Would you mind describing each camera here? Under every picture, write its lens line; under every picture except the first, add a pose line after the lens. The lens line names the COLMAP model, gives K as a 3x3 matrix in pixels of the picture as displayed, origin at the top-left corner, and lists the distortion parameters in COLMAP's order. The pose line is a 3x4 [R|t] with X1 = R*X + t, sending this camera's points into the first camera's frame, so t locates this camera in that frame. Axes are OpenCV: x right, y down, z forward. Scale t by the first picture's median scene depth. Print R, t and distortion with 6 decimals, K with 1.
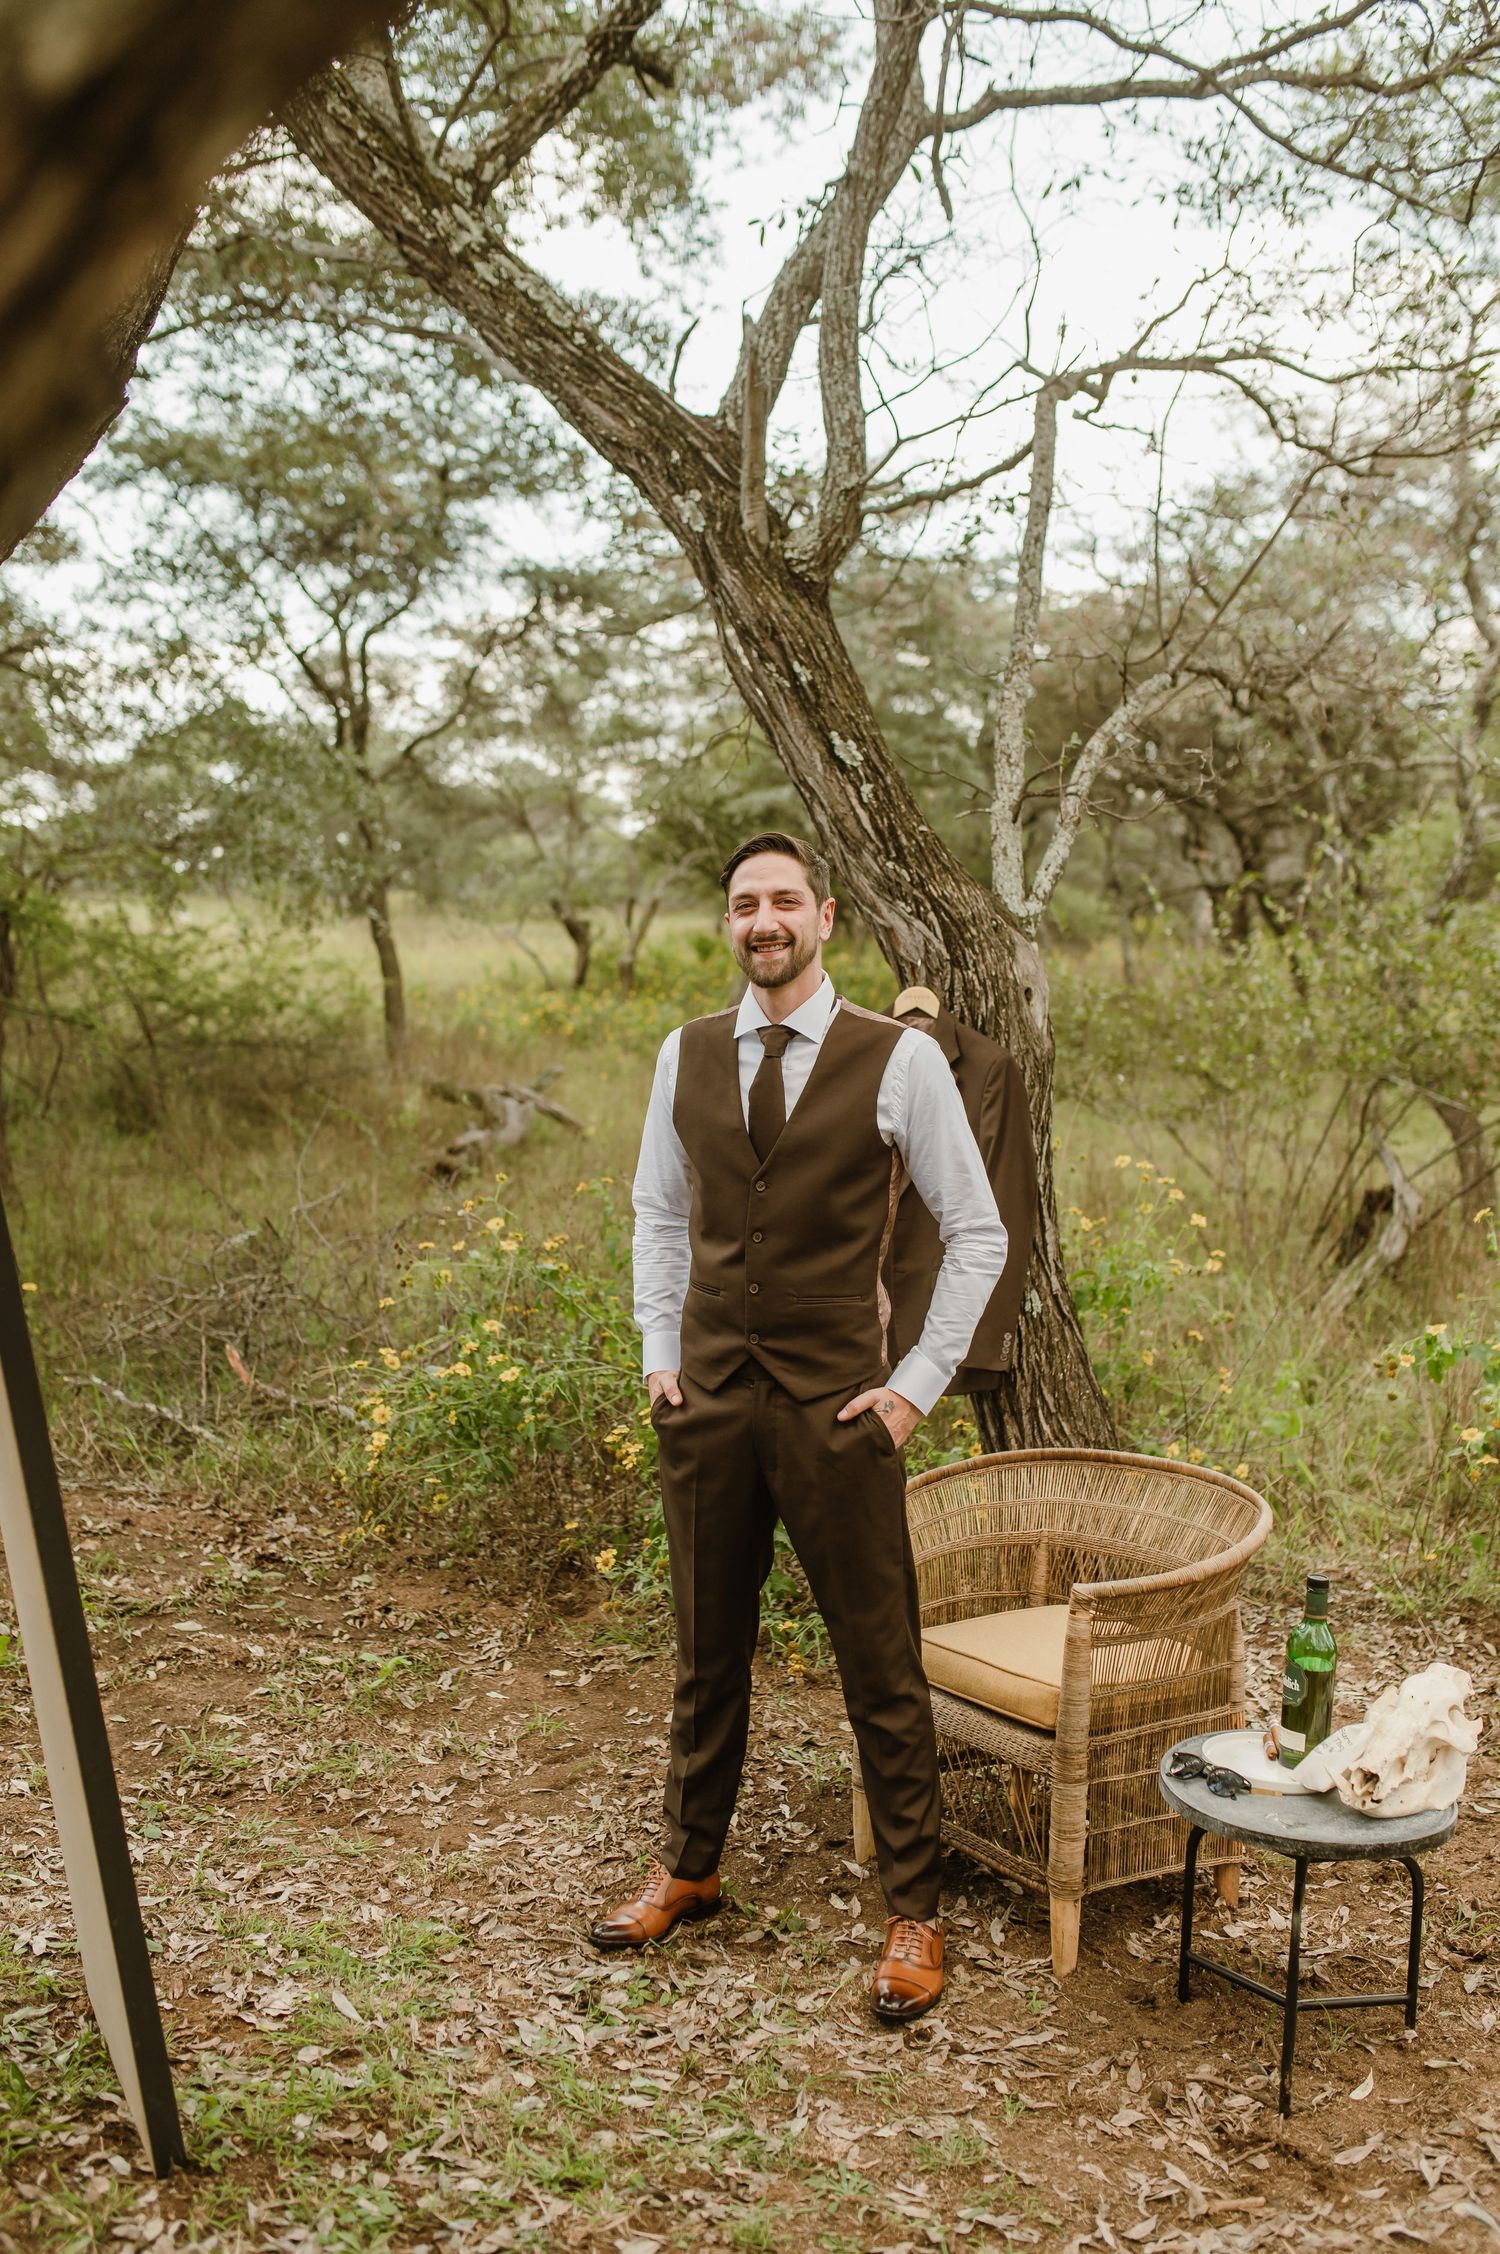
lens RADIAL K [[2126.6, 0, 737.9], [0, 2126.6, 1123.9], [0, 0, 1]] dist [-0.004328, 0.098848]
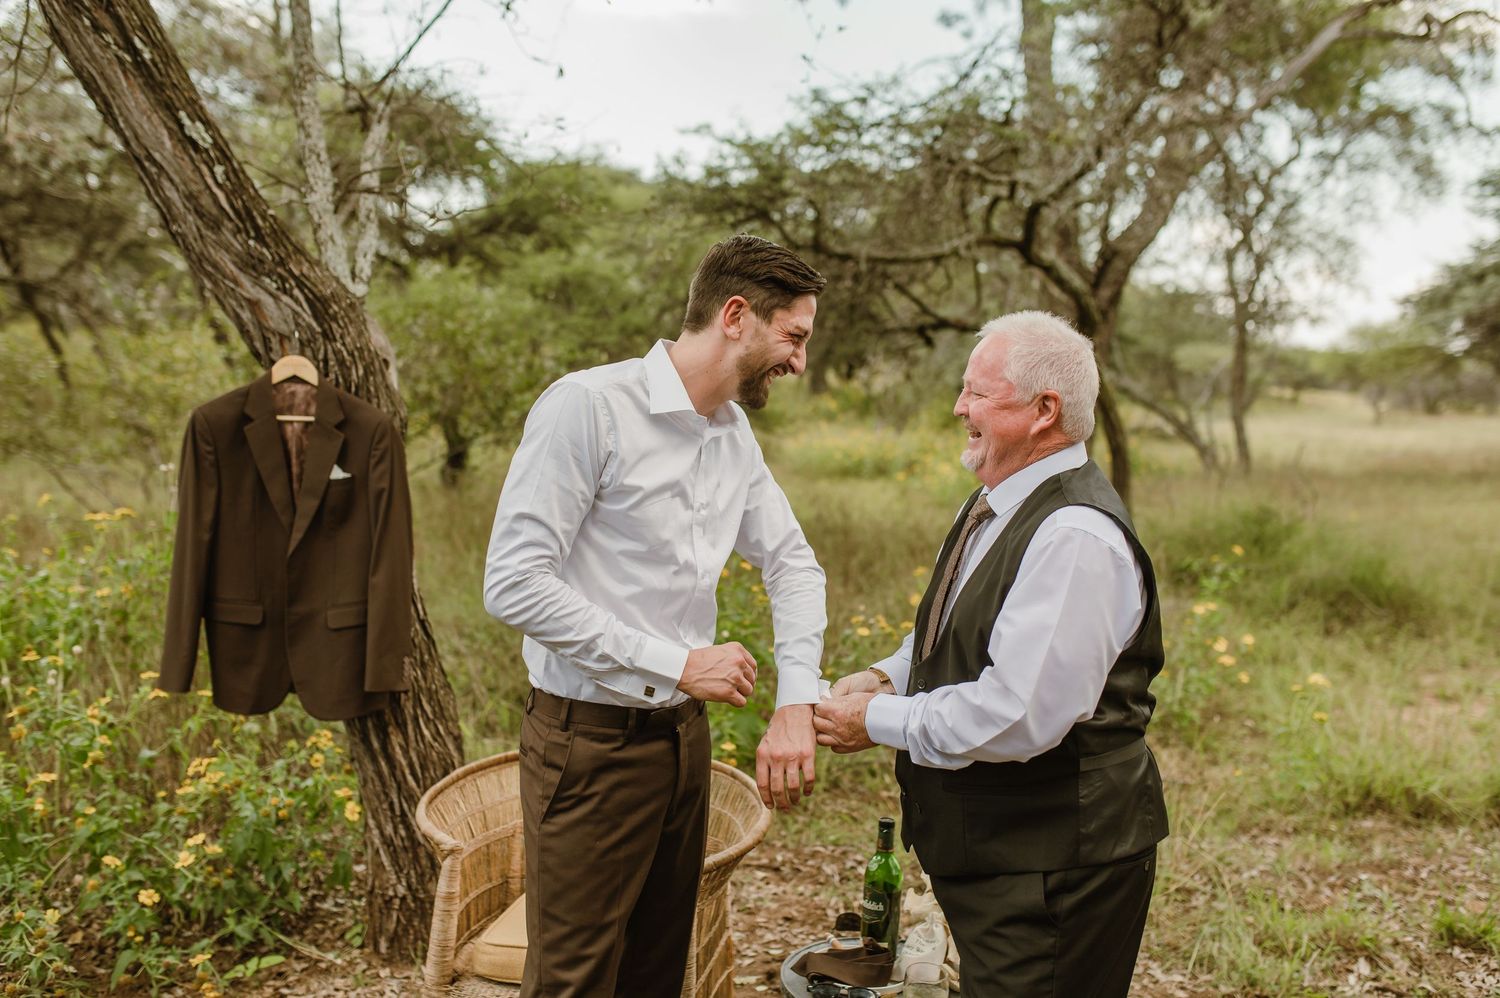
lens RADIAL K [[1415.2, 0, 750.0], [0, 1415.2, 499.0], [0, 0, 1]] dist [-0.004328, 0.098848]
pose [[0.723963, -0.054659, 0.687670, -0.258431], [0.032665, 0.998454, 0.044973, -0.015944], [-0.689065, -0.010096, 0.724629, 0.307563]]
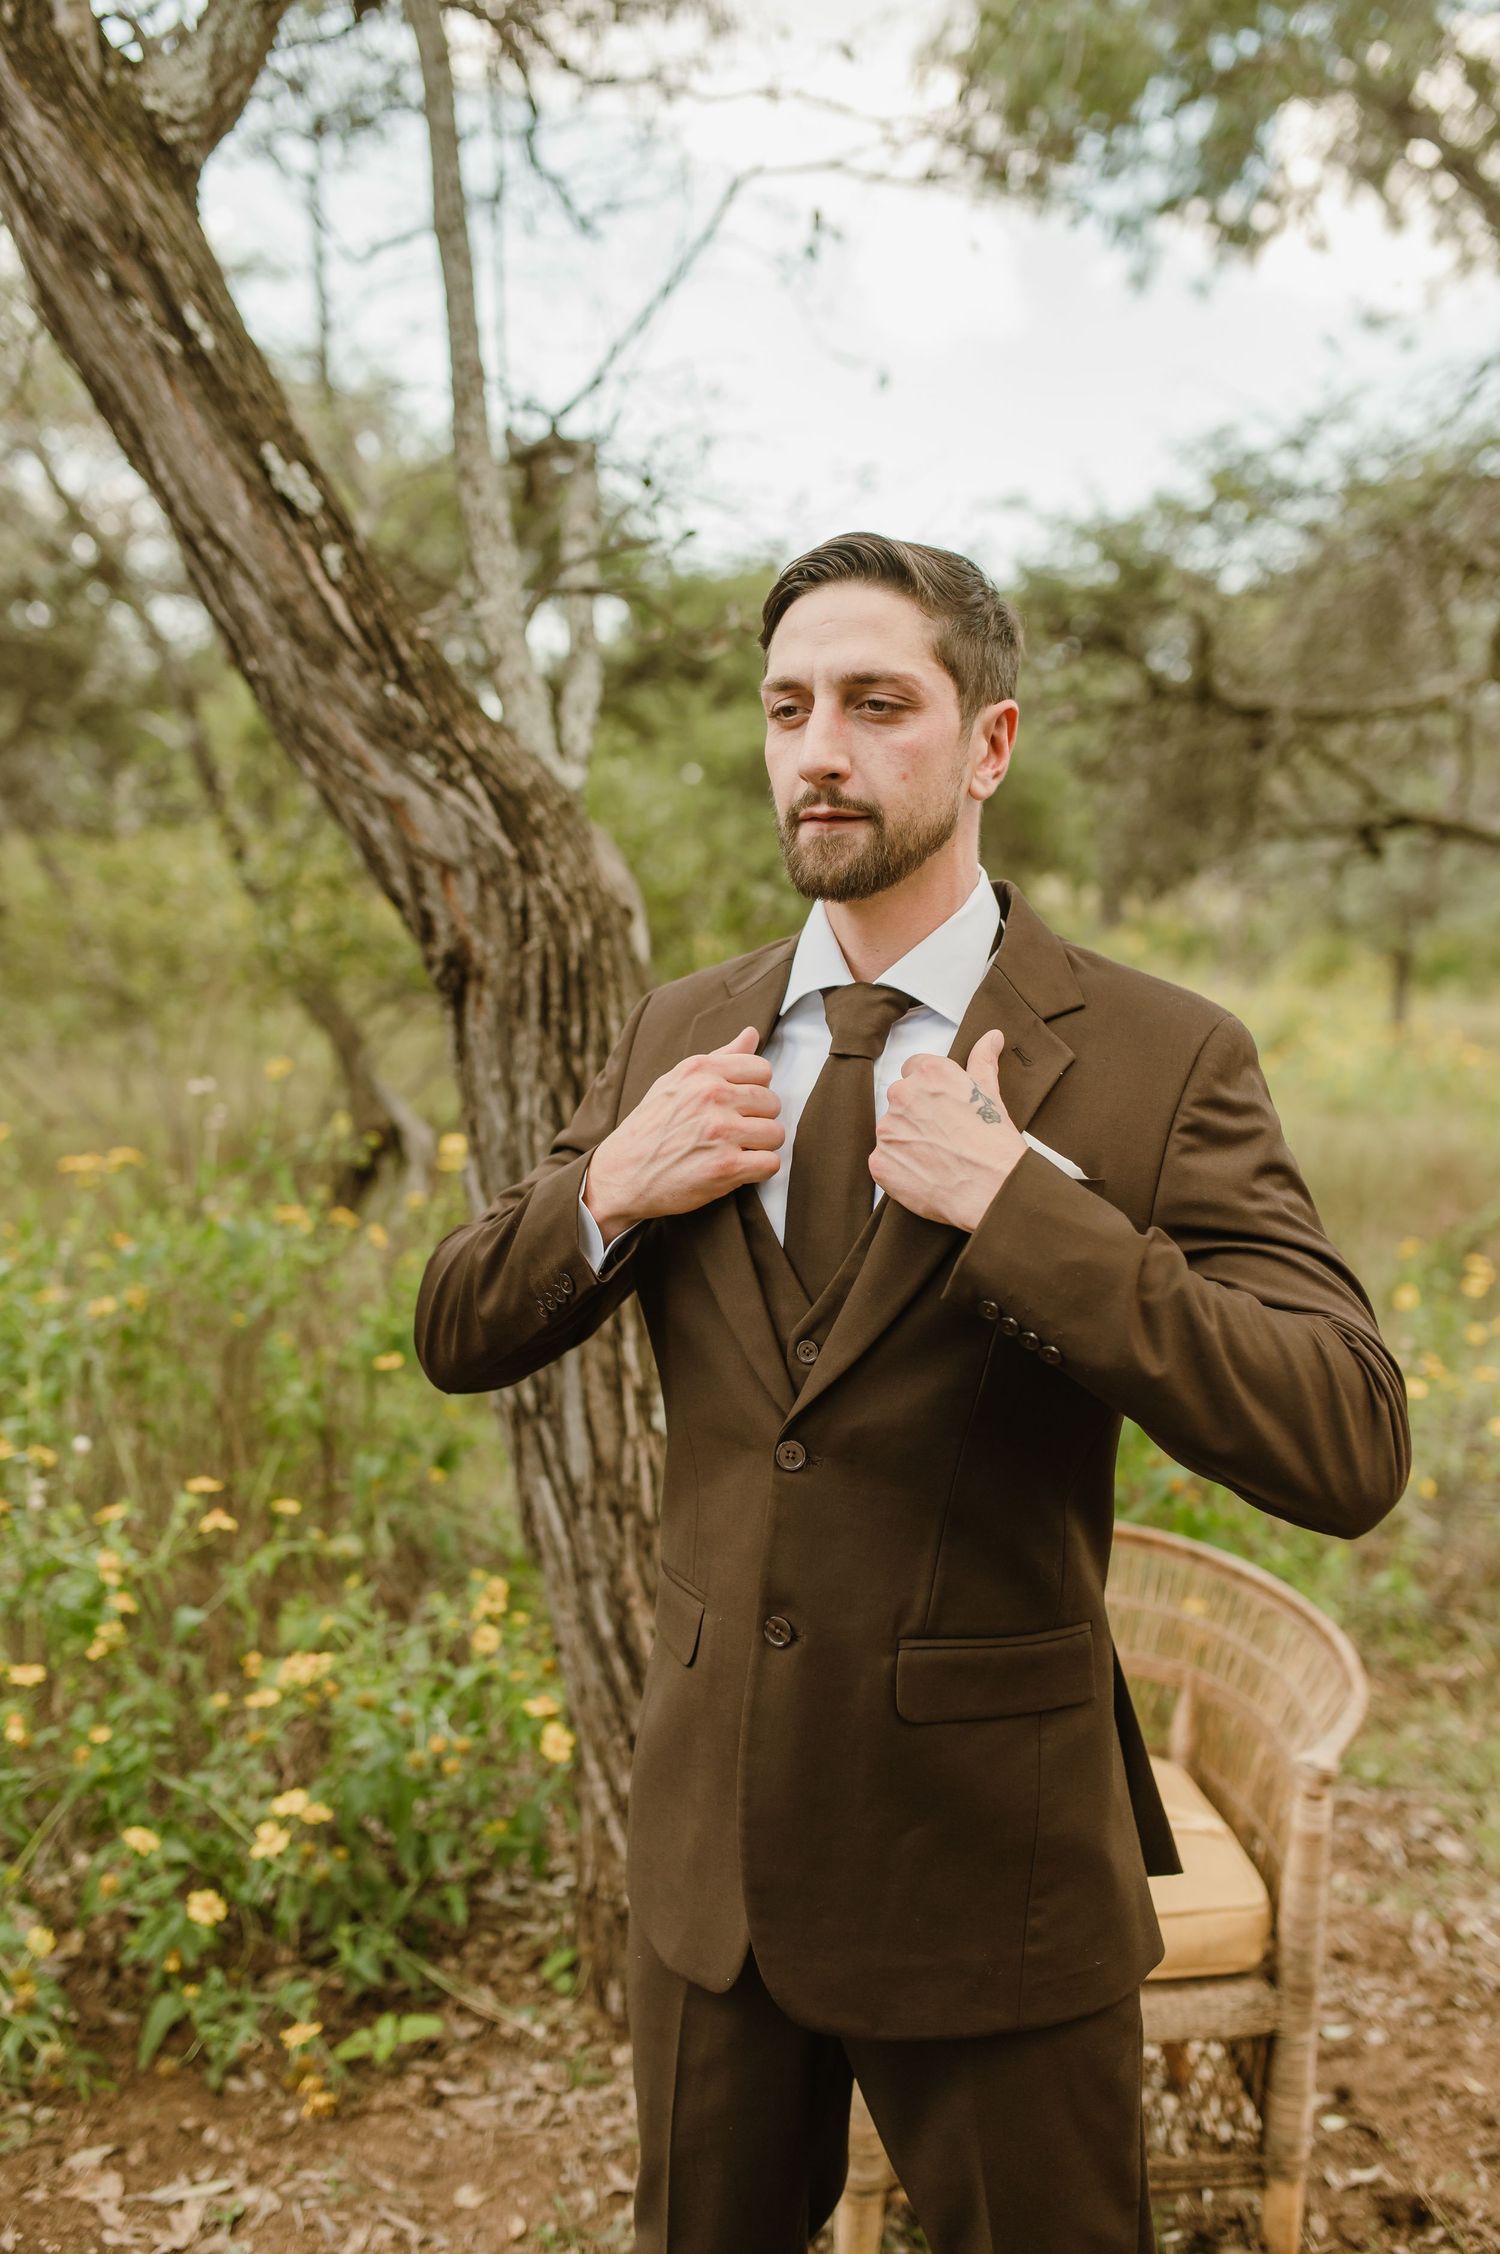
lens RADIAL K [[2140.5, 0, 750.0], [0, 2140.5, 1127.0], [0, 0, 1]] dist [-0.001034, 0.089563]
pose [[0.794783, -0.061060, 0.603814, -0.216926], [0.030278, 0.997676, 0.061034, -0.037425], [-0.606137, -0.030227, 0.794785, 0.490887]]
